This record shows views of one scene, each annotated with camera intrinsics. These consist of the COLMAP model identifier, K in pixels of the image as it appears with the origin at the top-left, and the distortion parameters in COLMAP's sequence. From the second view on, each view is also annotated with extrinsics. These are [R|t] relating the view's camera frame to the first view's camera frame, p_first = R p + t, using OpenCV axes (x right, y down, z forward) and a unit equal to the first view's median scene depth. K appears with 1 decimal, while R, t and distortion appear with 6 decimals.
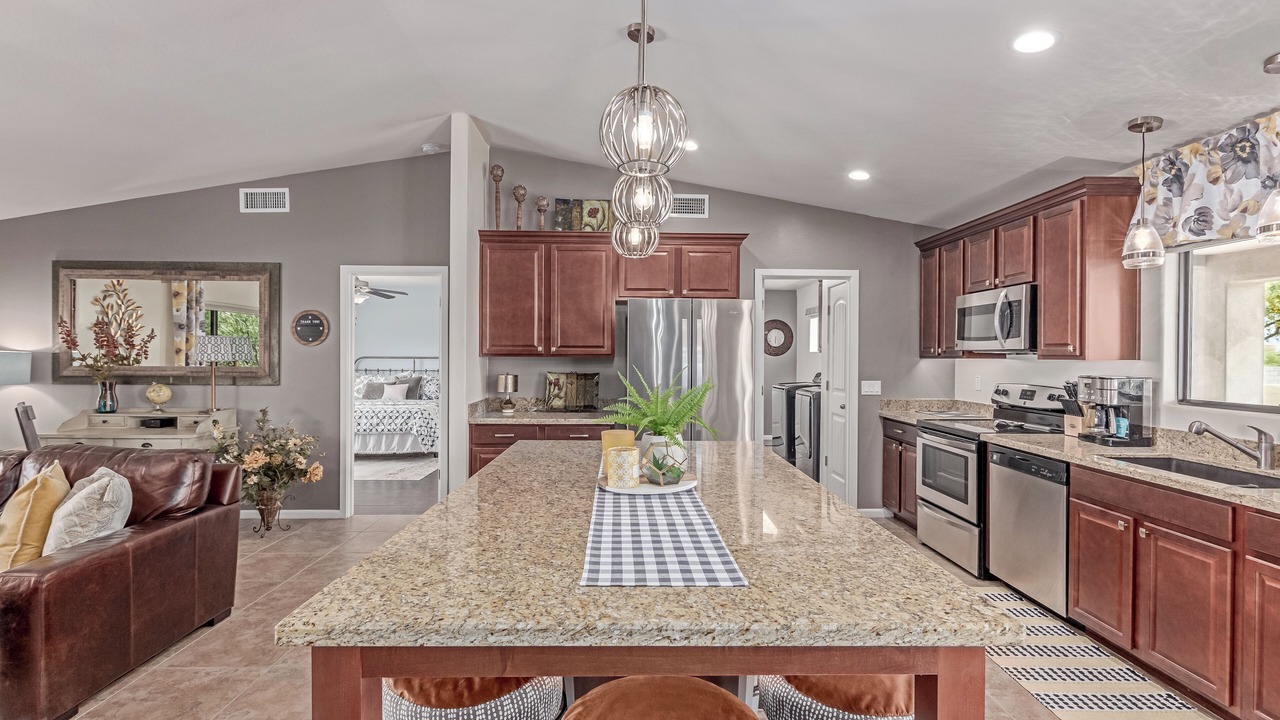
lens RADIAL K [[593.9, 0, 637.5], [0, 593.9, 357.8], [0, 0, 1]] dist [0.008036, -0.000390]
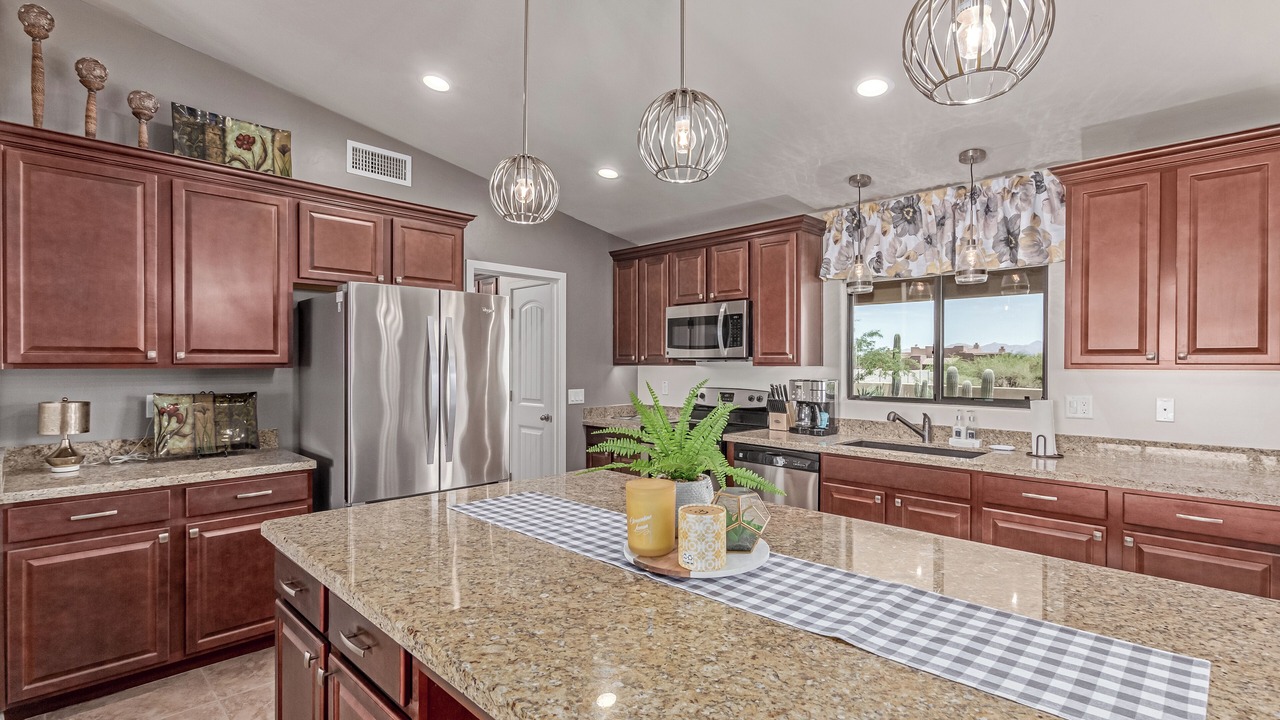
lens RADIAL K [[602.6, 0, 646.1], [0, 602.6, 365.5], [0, 0, 1]] dist [0.004448, -0.001009]
pose [[0.718431, -0.007710, 0.695556, -0.267688], [0.006631, 0.999969, 0.004236, -0.004191], [-0.695567, 0.001569, 0.718460, 0.284189]]
